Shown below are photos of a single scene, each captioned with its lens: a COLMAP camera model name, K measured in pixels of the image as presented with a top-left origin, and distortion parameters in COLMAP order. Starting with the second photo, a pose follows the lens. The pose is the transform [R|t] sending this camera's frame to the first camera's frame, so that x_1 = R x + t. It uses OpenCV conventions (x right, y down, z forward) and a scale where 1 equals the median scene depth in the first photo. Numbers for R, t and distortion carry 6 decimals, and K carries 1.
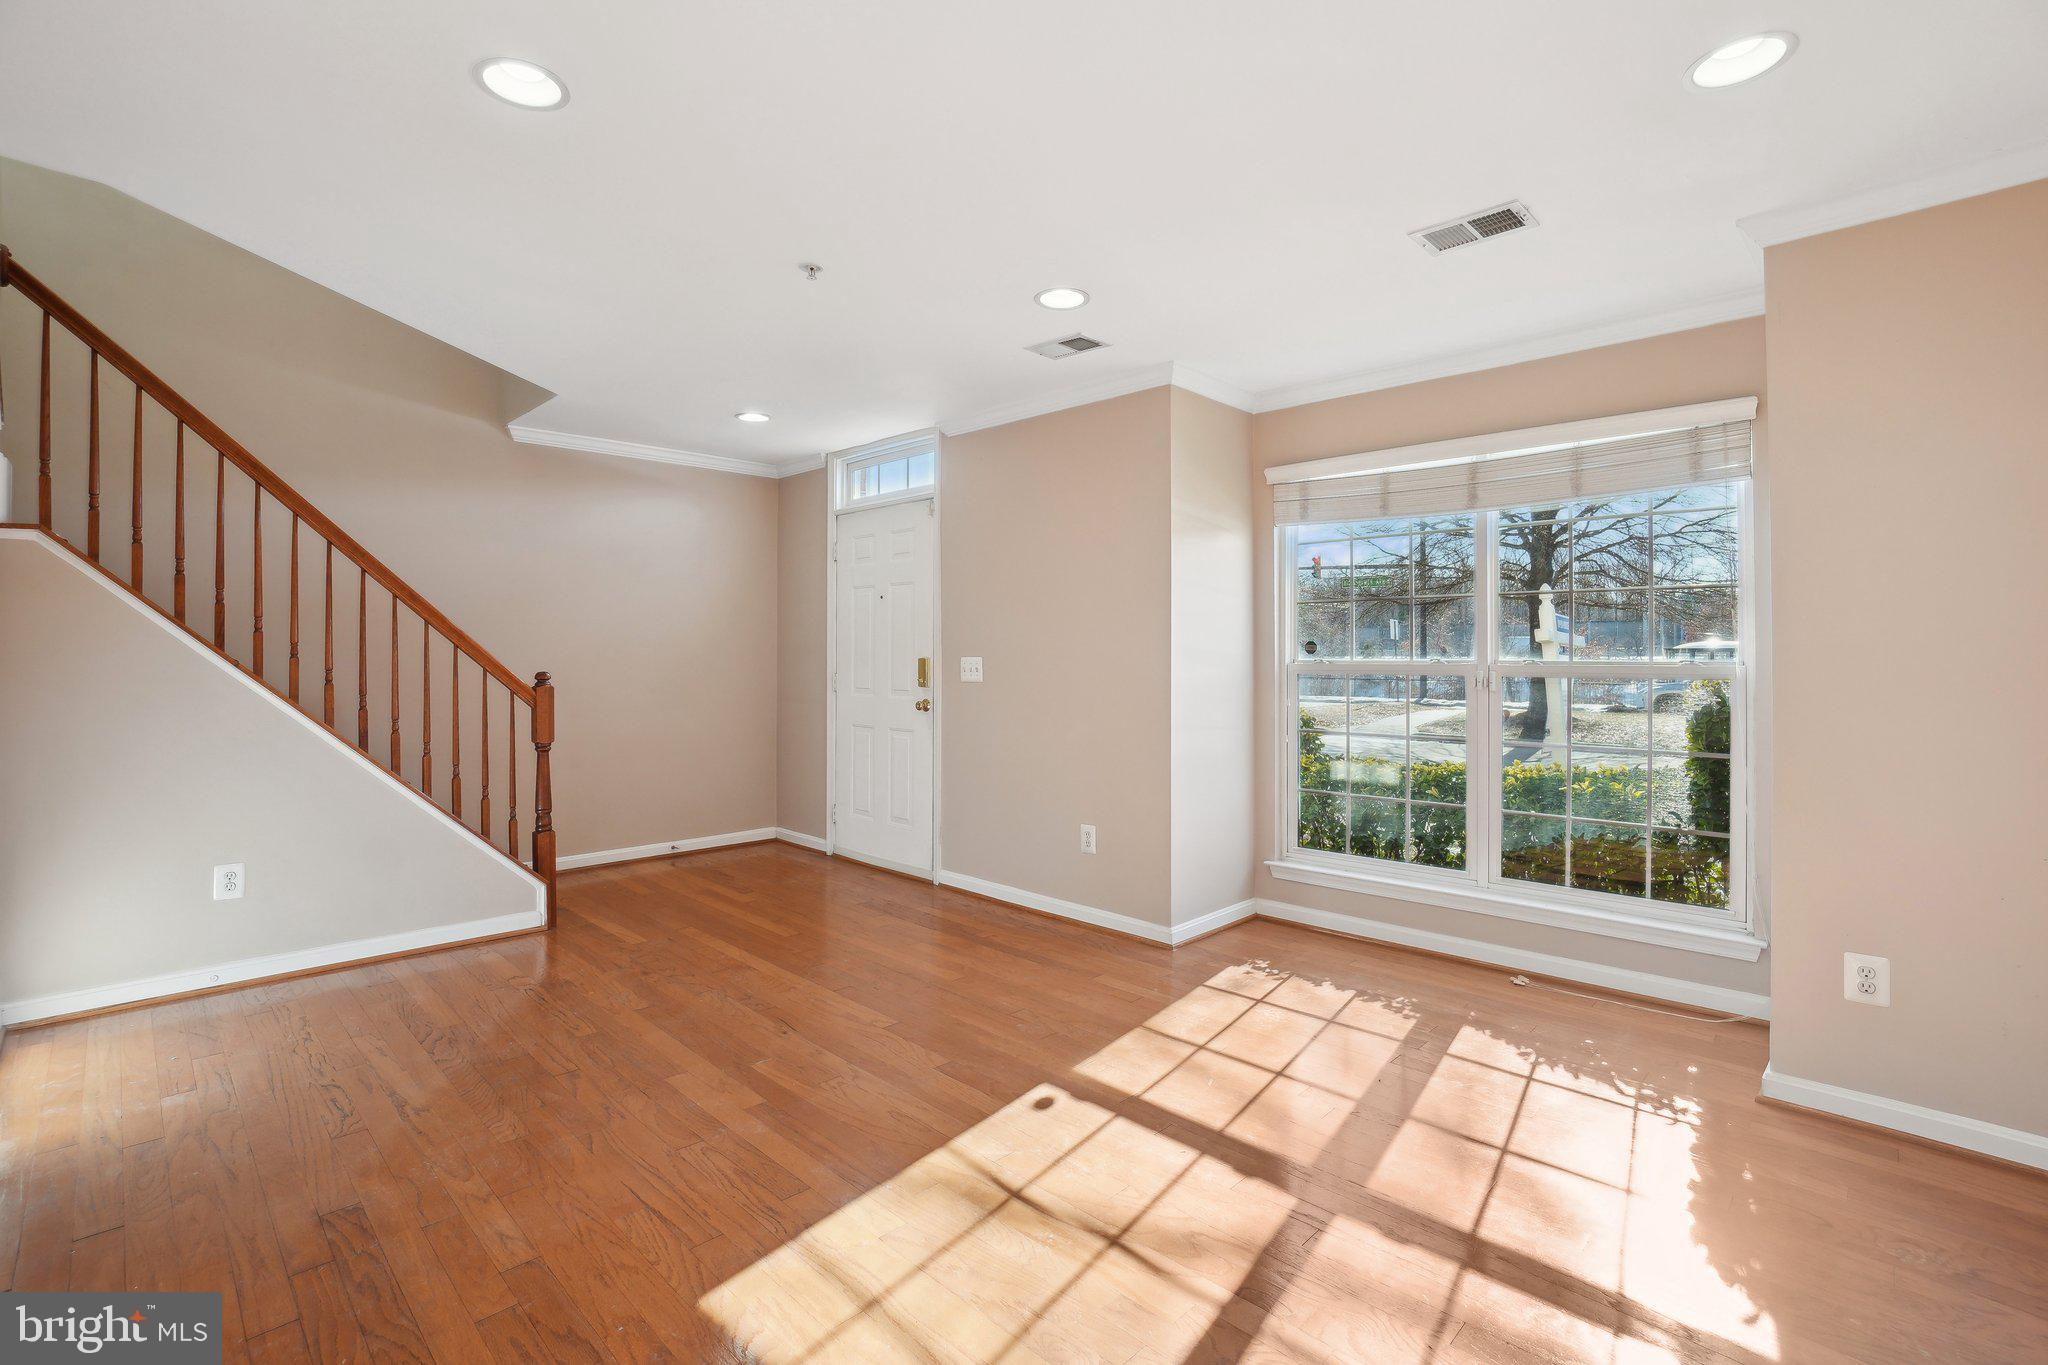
lens RADIAL K [[963.3, 0, 1006.1], [0, 963.3, 646.0], [0, 0, 1]] dist [-0.028161, 0.000732]
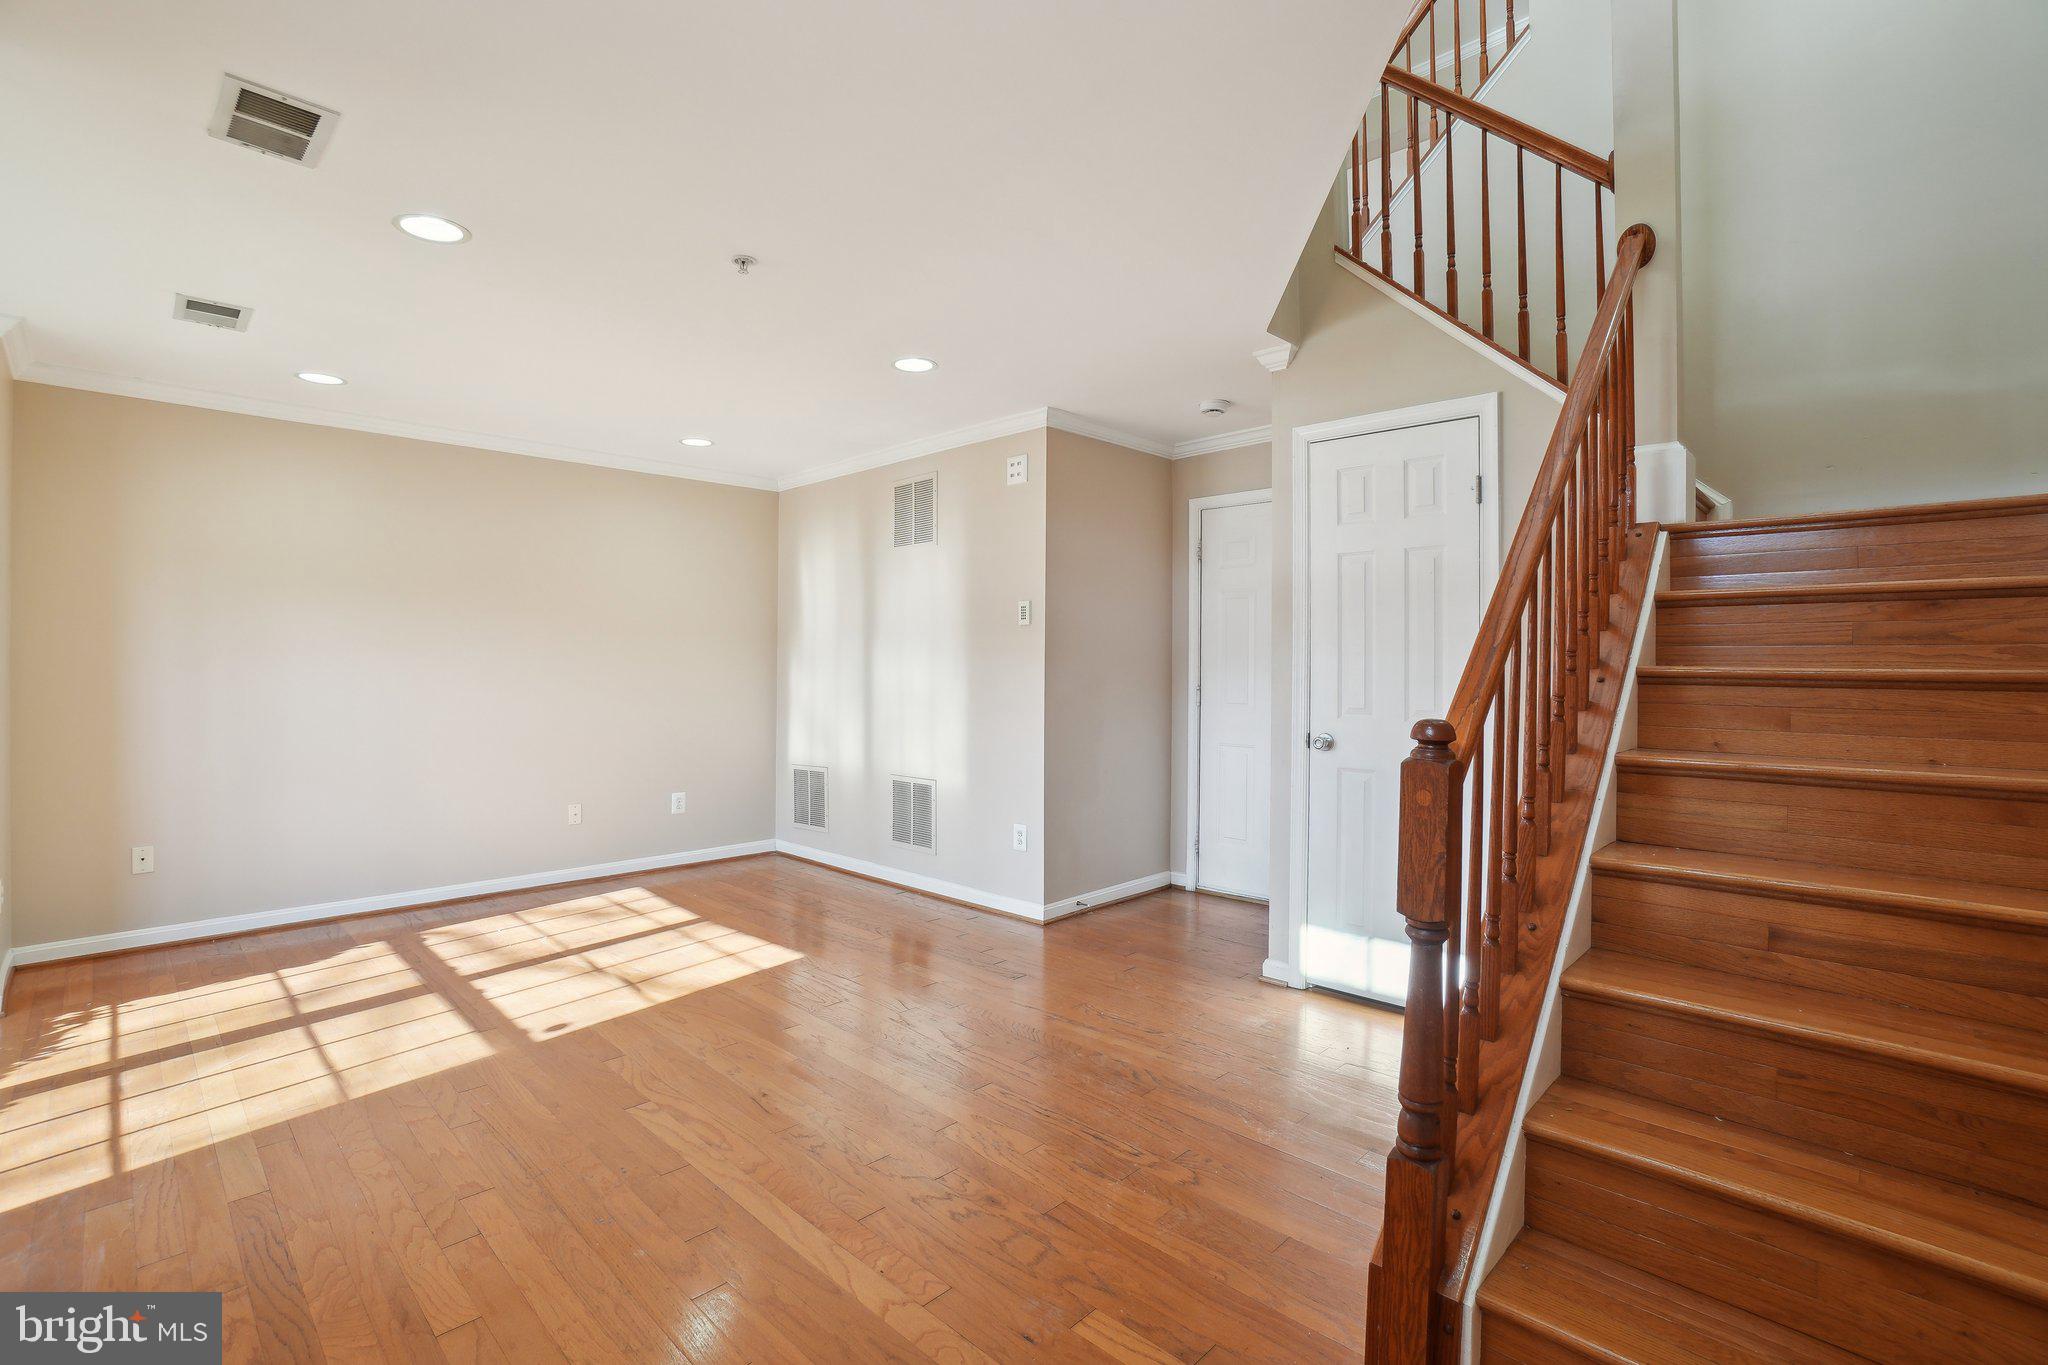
lens RADIAL K [[890.0, 0, 1002.2], [0, 890.0, 667.6], [0, 0, 1]] dist [-0.036518, 0.000211]
pose [[-0.999761, -0.004833, -0.021331, -0.445414], [-0.004753, 0.999981, -0.003817, 0.012978], [0.021349, -0.003714, -0.999765, 1.875039]]
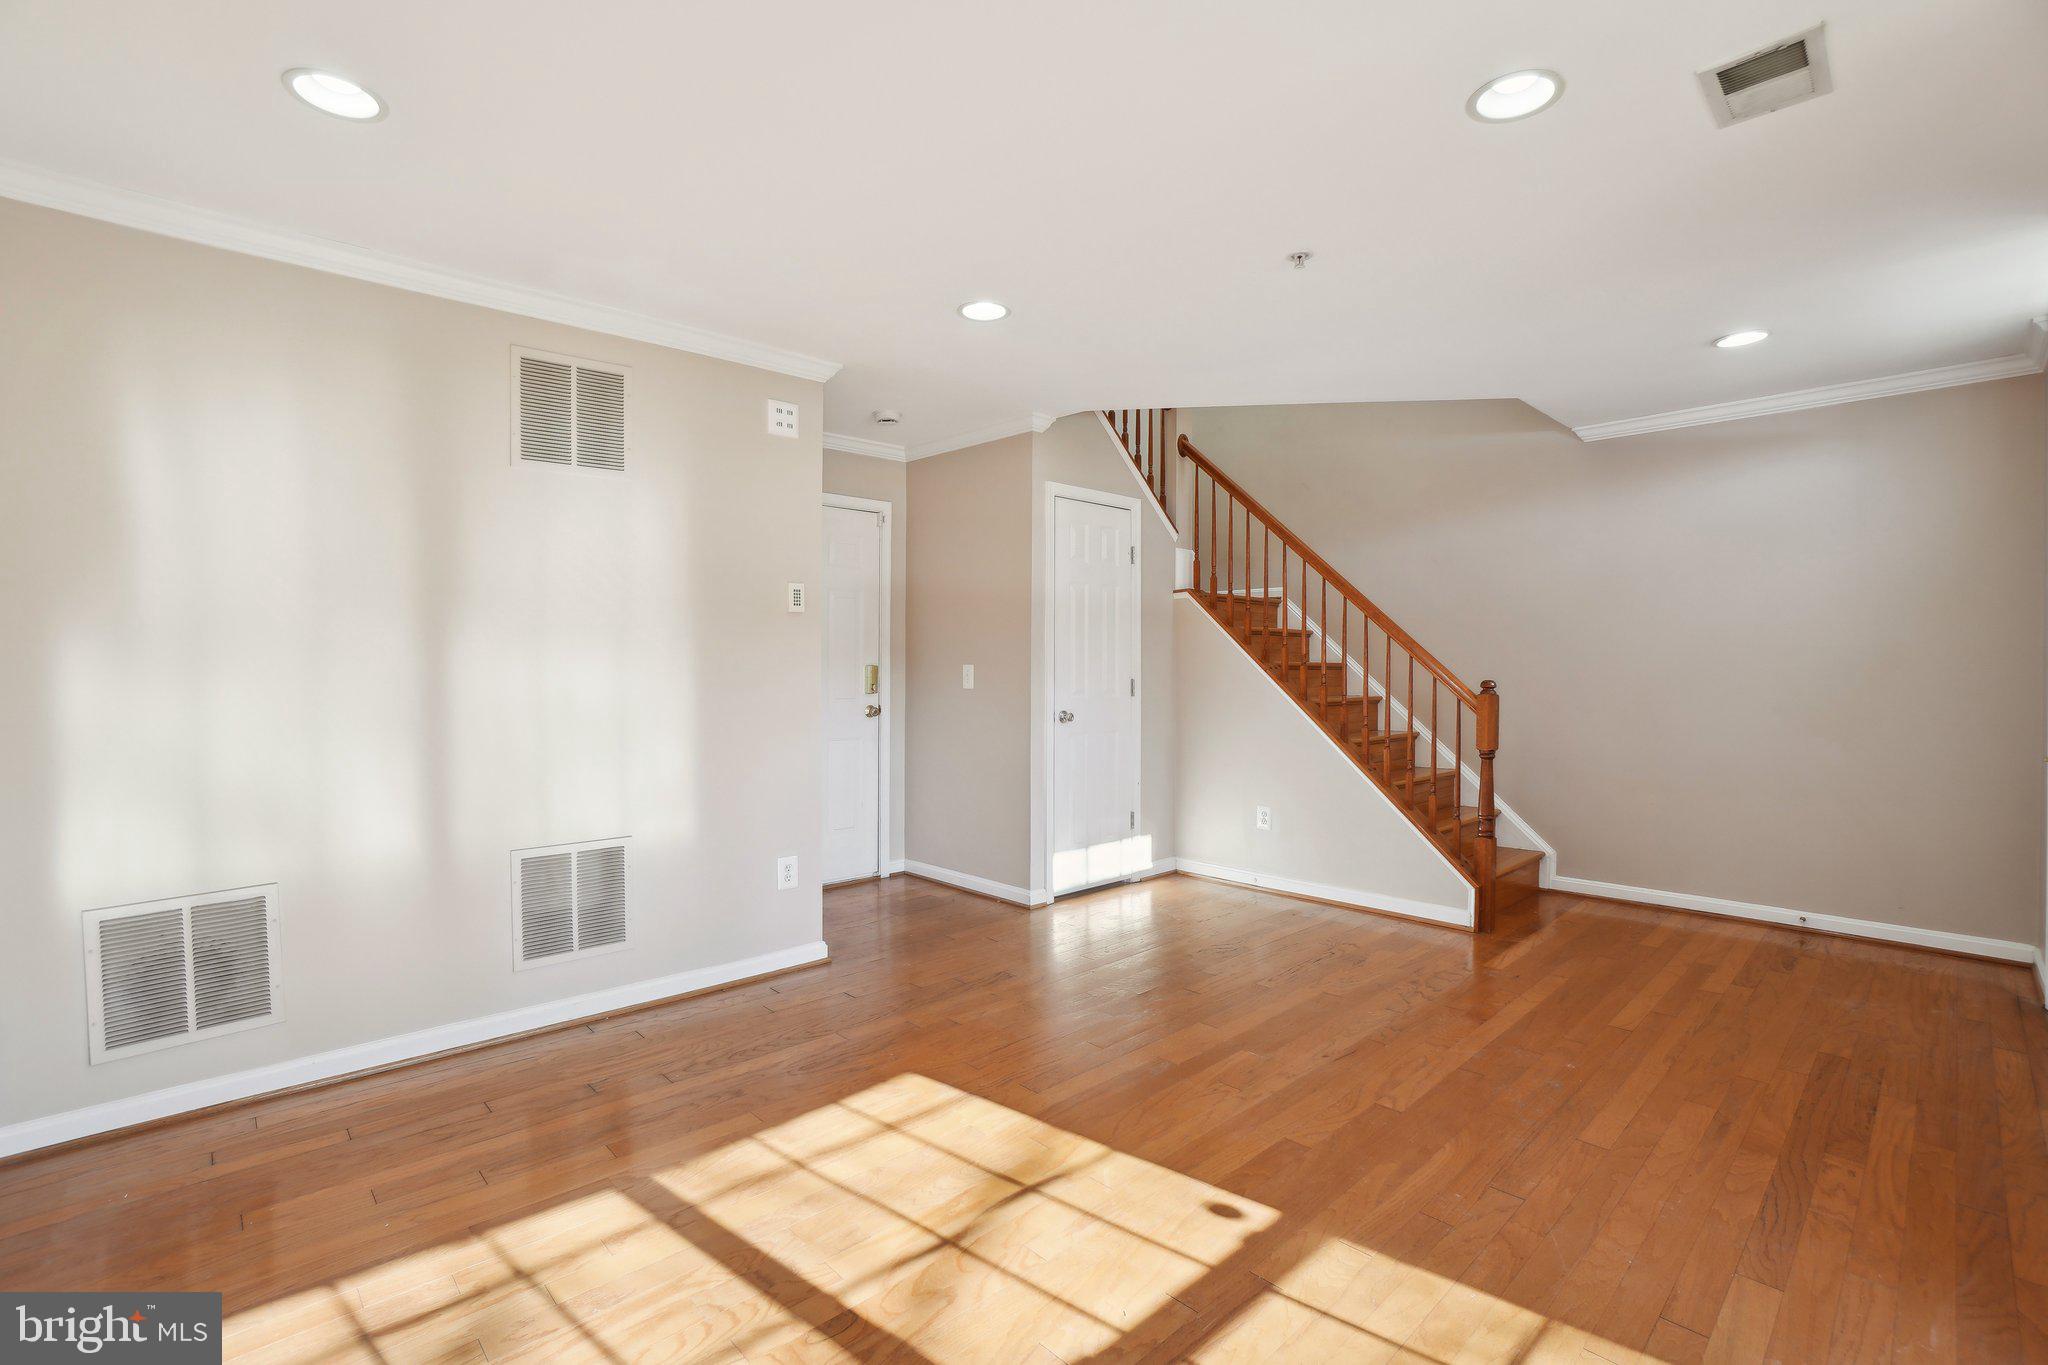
lens RADIAL K [[916.2, 0, 981.3], [0, 916.2, 678.3], [0, 0, 1]] dist [-0.043238, 0.000720]
pose [[-0.055548, 0.014061, -0.998357, 0.706542], [0.007494, 0.999879, 0.013665, 0.011146], [0.998428, -0.006723, -0.055647, 0.732755]]
